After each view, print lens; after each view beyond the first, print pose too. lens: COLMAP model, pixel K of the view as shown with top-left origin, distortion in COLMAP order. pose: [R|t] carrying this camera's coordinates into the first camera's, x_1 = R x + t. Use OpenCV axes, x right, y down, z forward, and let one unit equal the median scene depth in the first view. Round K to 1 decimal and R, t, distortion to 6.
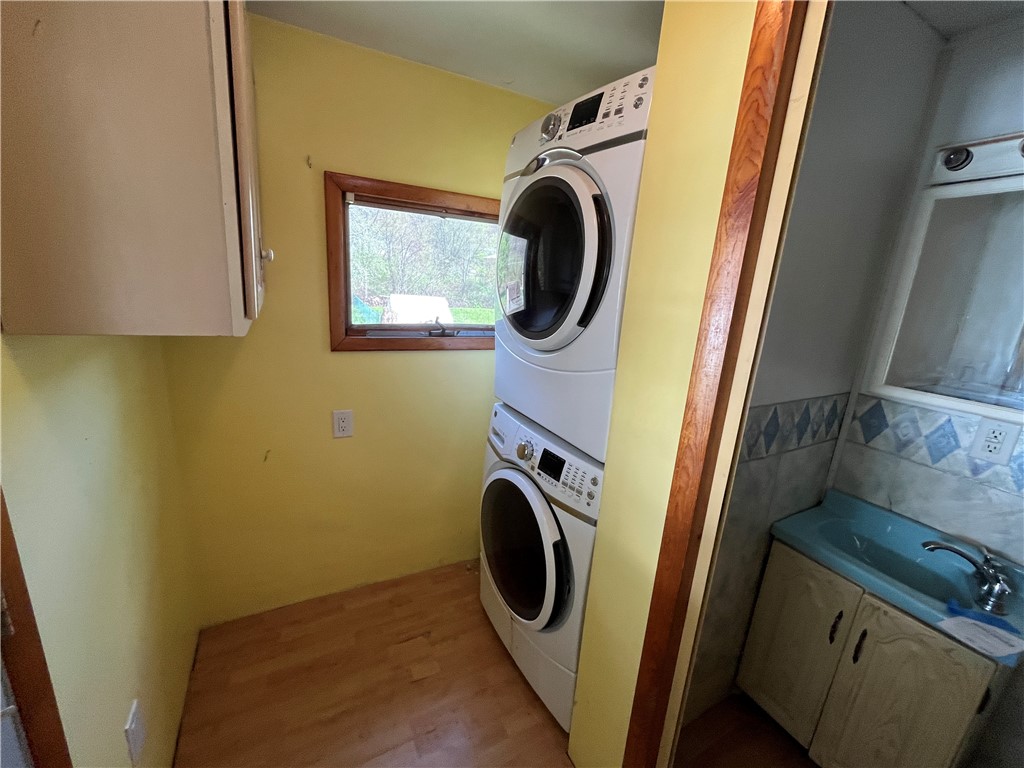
lens RADIAL K [[417.4, 0, 505.4], [0, 417.4, 382.1], [0, 0, 1]] dist [0.001078, 0.000457]
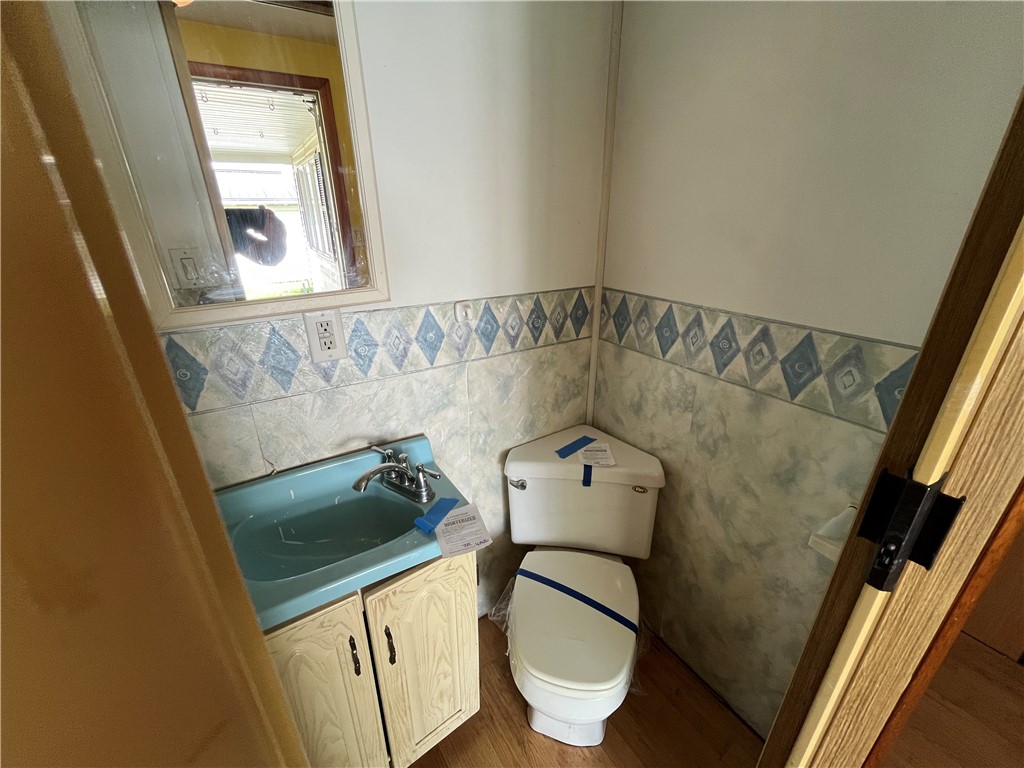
lens RADIAL K [[417.4, 0, 509.7], [0, 417.4, 386.4], [0, 0, 1]] dist [0.001078, 0.000457]
pose [[-0.099384, -0.459547, 0.882575, 0.361886], [0.229279, 0.852523, 0.469718, -0.066613], [-0.968274, 0.249039, 0.020638, 0.631109]]
